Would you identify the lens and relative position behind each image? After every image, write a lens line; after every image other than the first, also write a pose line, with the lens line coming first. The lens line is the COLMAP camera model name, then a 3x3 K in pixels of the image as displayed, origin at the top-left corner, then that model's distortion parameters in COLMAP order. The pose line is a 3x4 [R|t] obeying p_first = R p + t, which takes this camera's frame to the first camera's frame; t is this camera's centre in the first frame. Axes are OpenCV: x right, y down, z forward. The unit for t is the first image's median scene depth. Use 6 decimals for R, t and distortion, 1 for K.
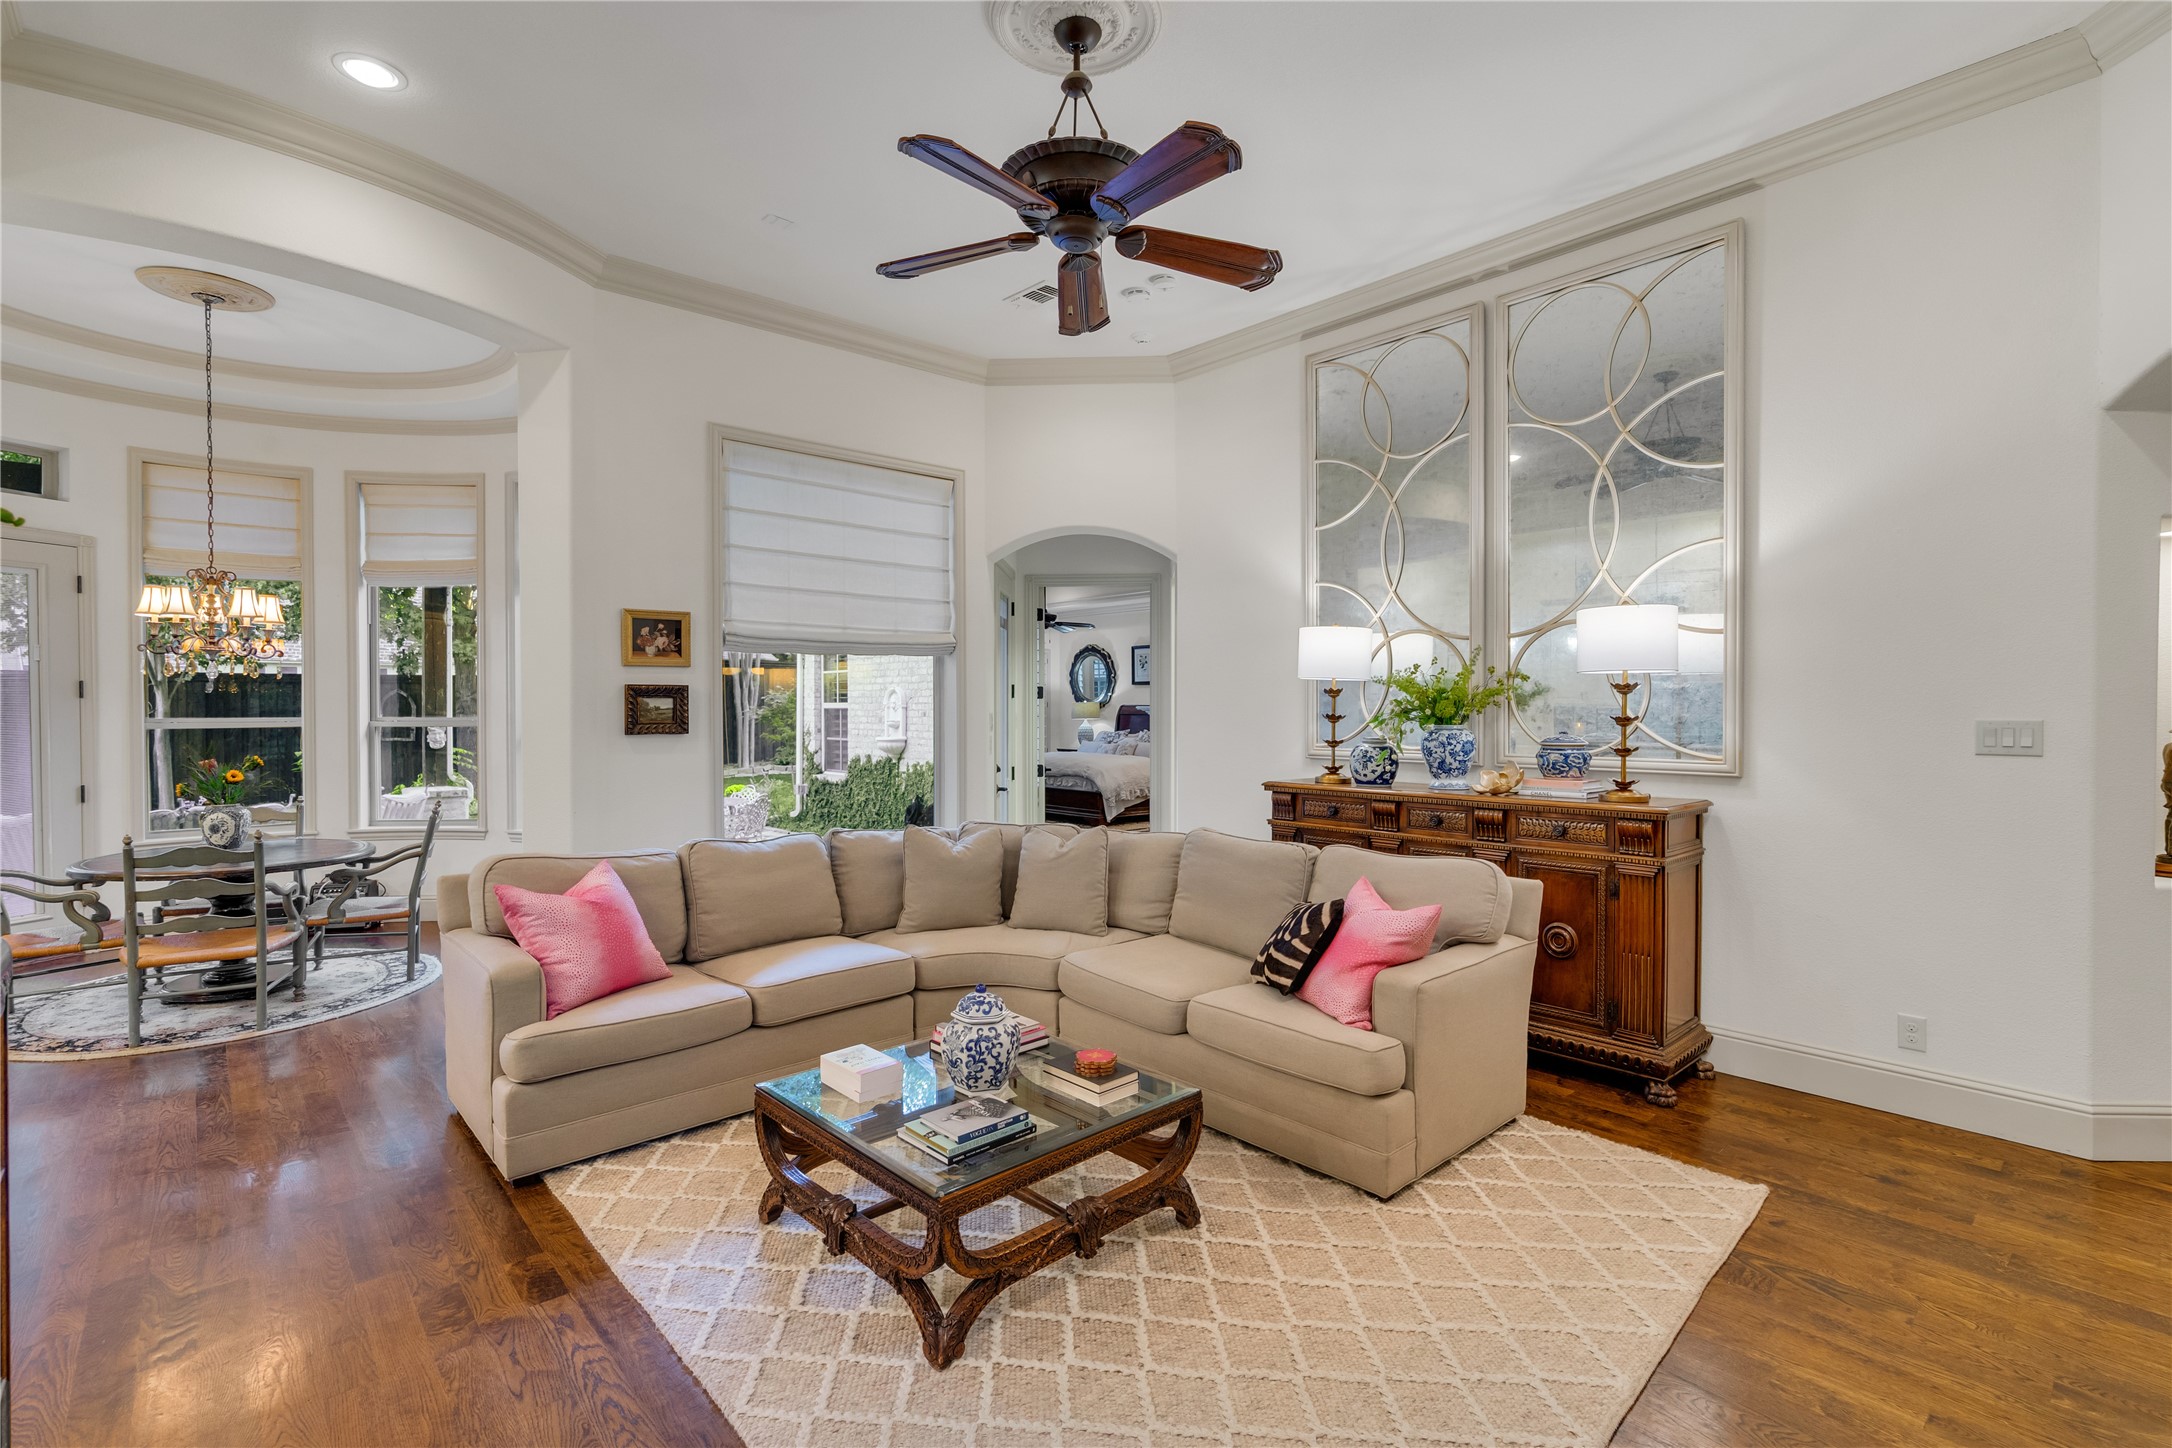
lens RADIAL K [[987.8, 0, 1074.1], [0, 987.8, 722.7], [0, 0, 1]] dist [-0.000535, 0.000612]
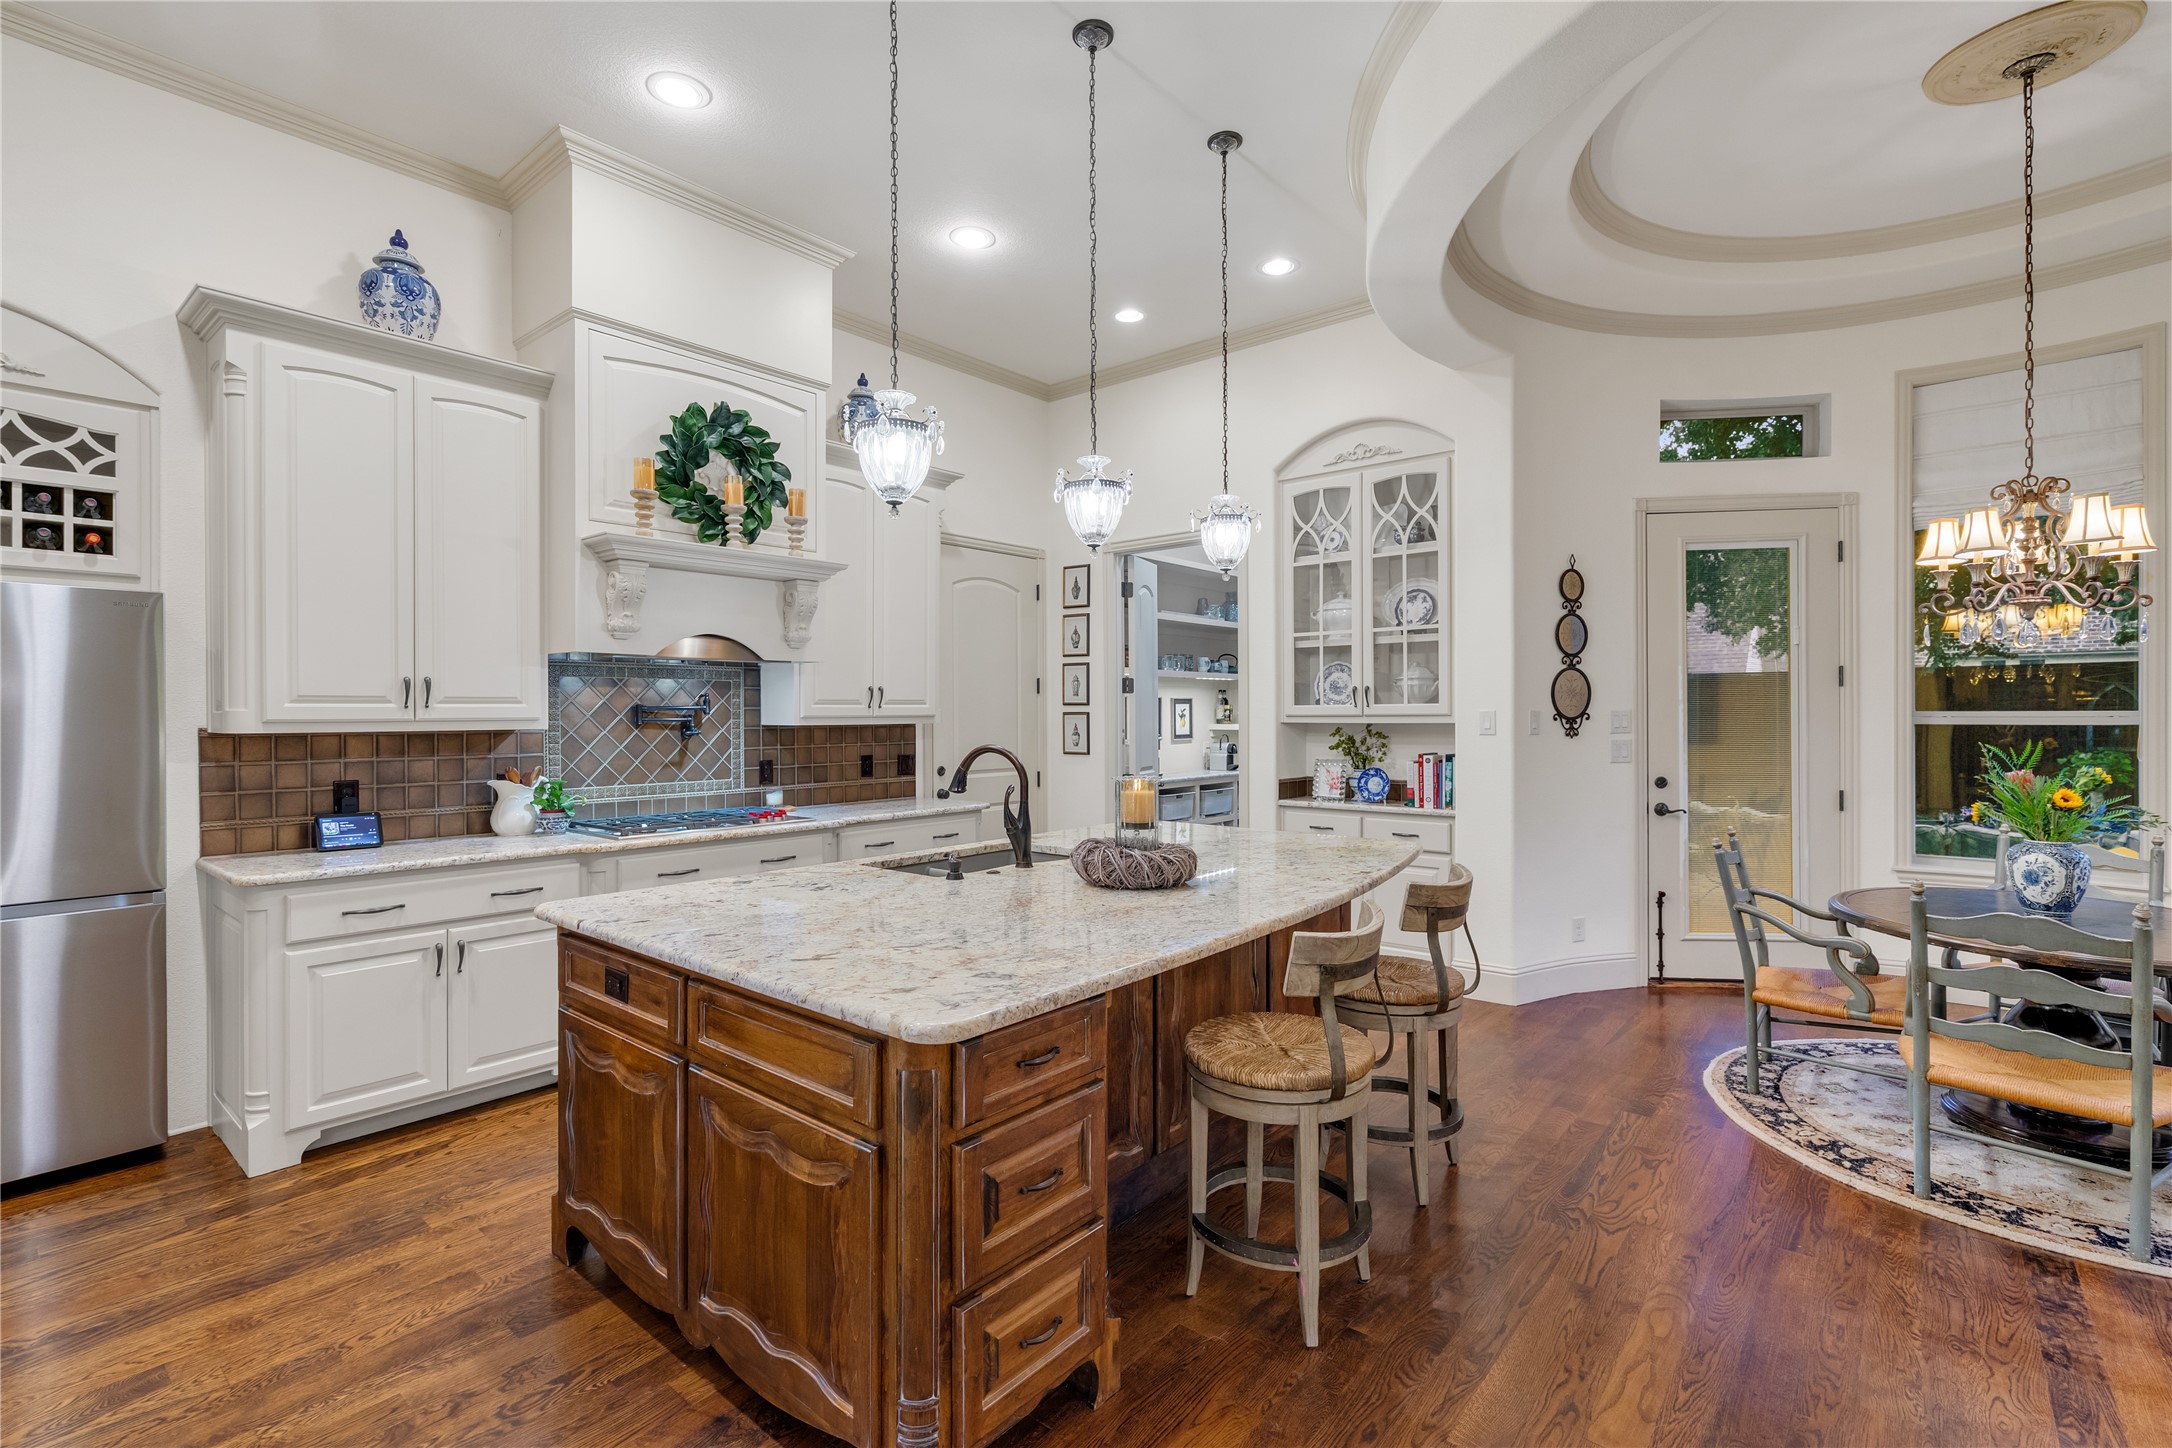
lens RADIAL K [[987.8, 0, 1084.5], [0, 987.8, 713.9], [0, 0, 1]] dist [-0.000535, 0.000612]
pose [[0.145427, 0.003084, -0.989364, -0.320100], [-0.013015, 0.999915, 0.001204, 0.007588], [0.989283, 0.012702, 0.145455, 0.290143]]
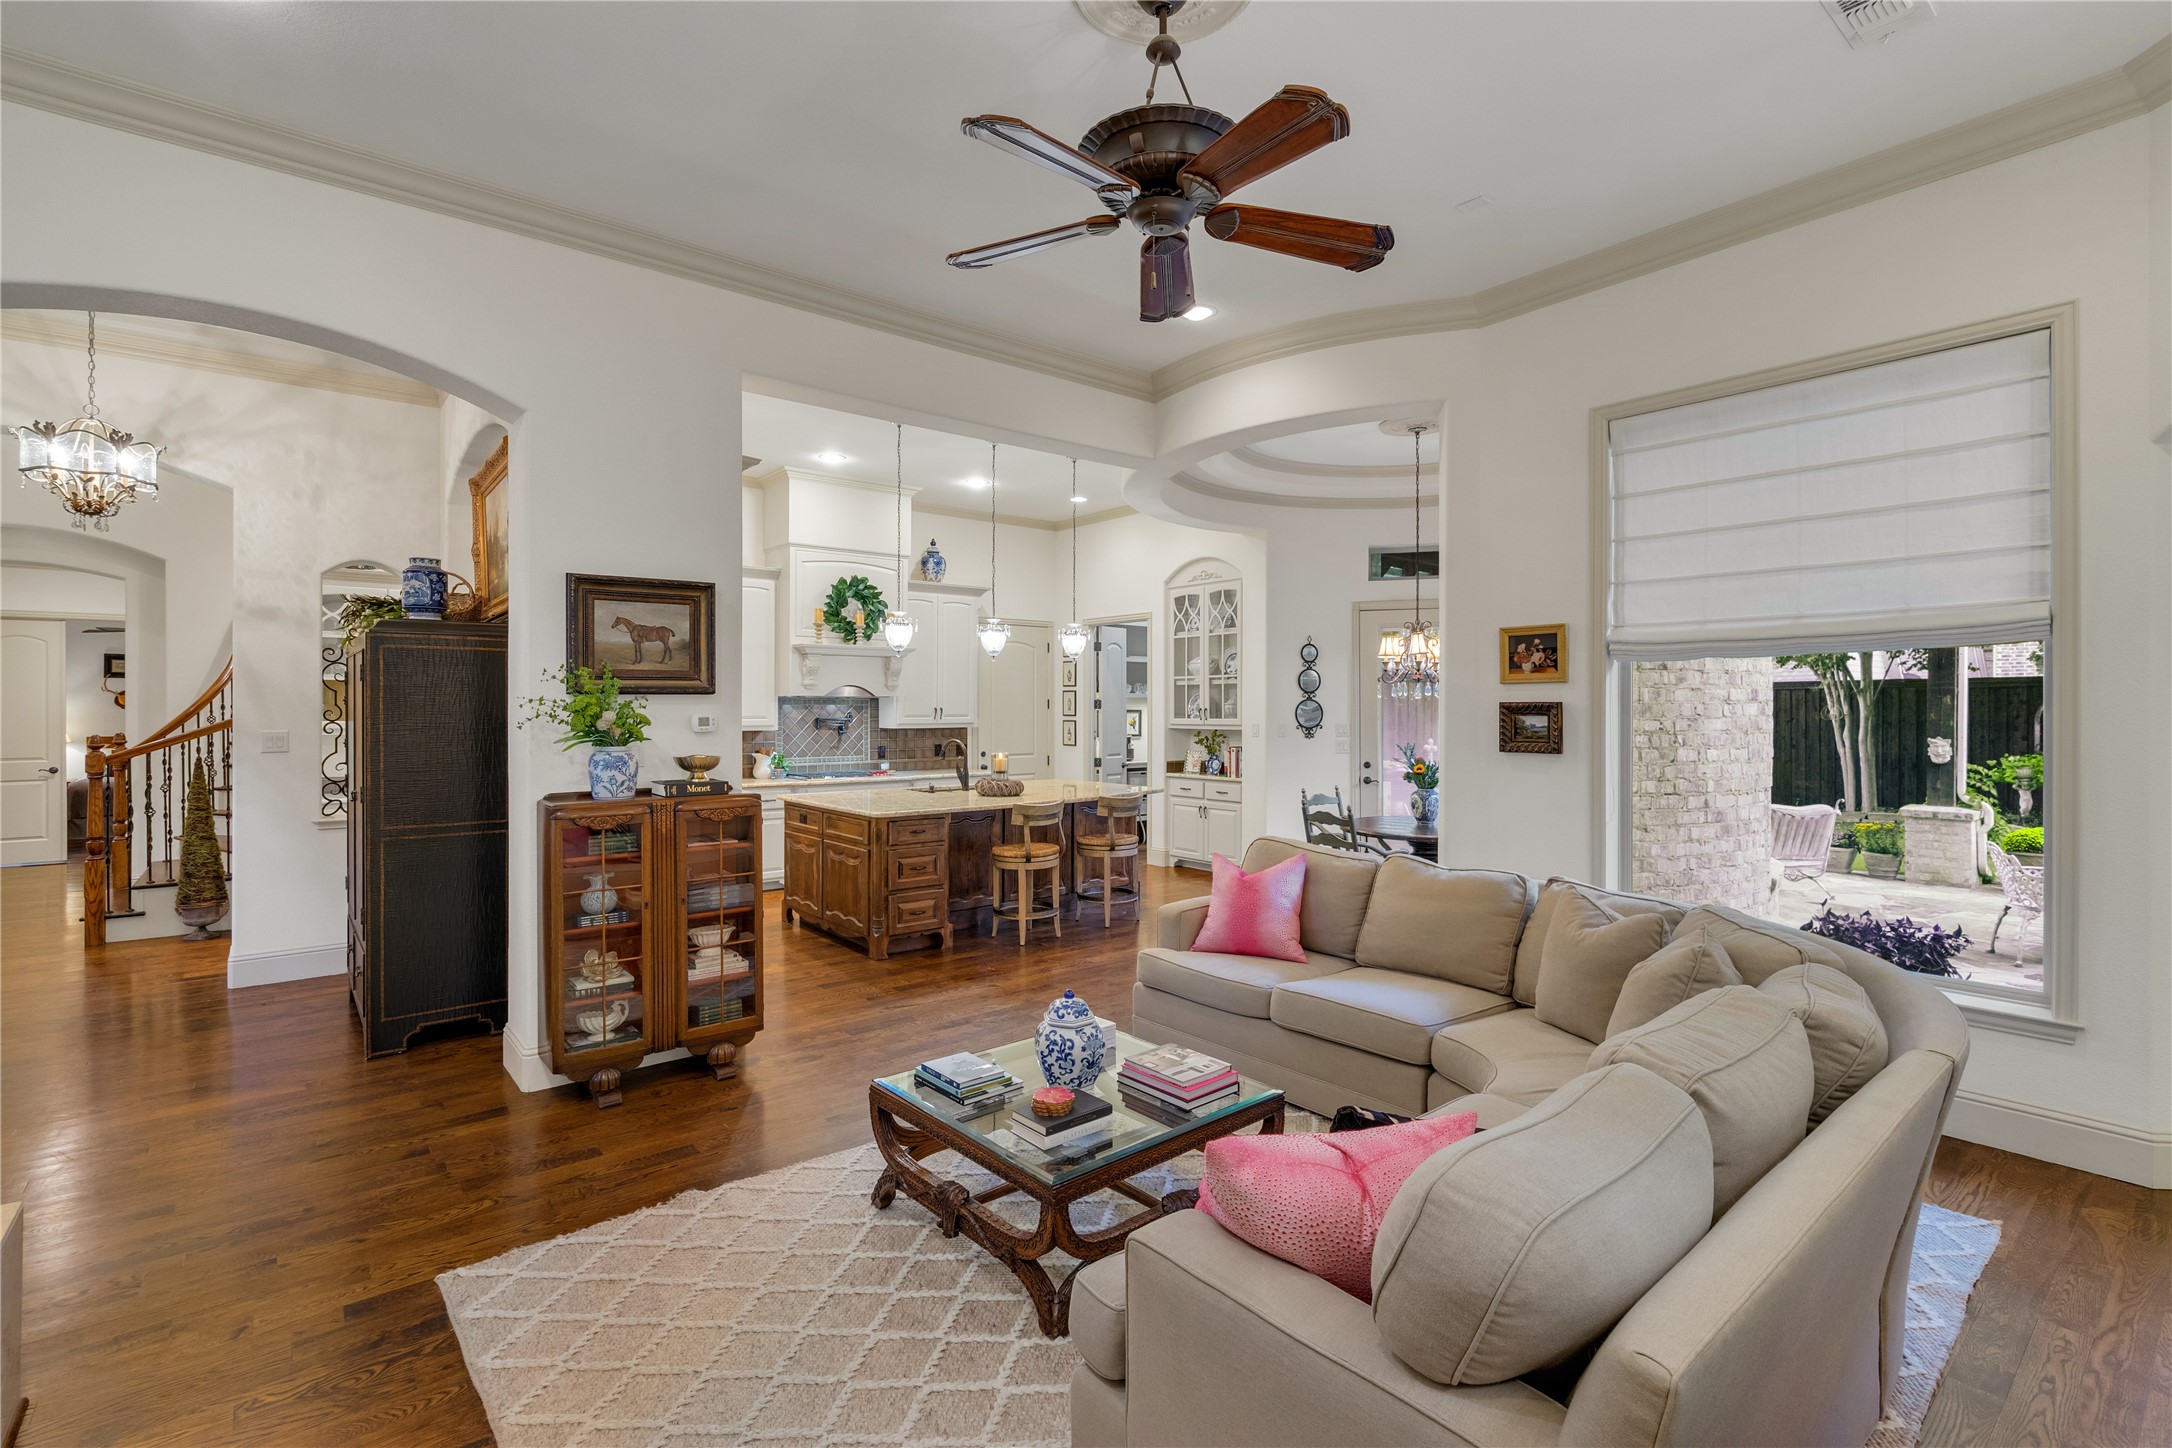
lens RADIAL K [[987.8, 0, 1081.3], [0, 987.8, 710.2], [0, 0, 1]] dist [-0.000535, 0.000612]
pose [[-0.038599, 0.004630, -0.999244, 0.553974], [-0.016791, 0.999845, 0.005282, -0.027220], [0.999114, 0.016982, -0.038516, 0.581271]]
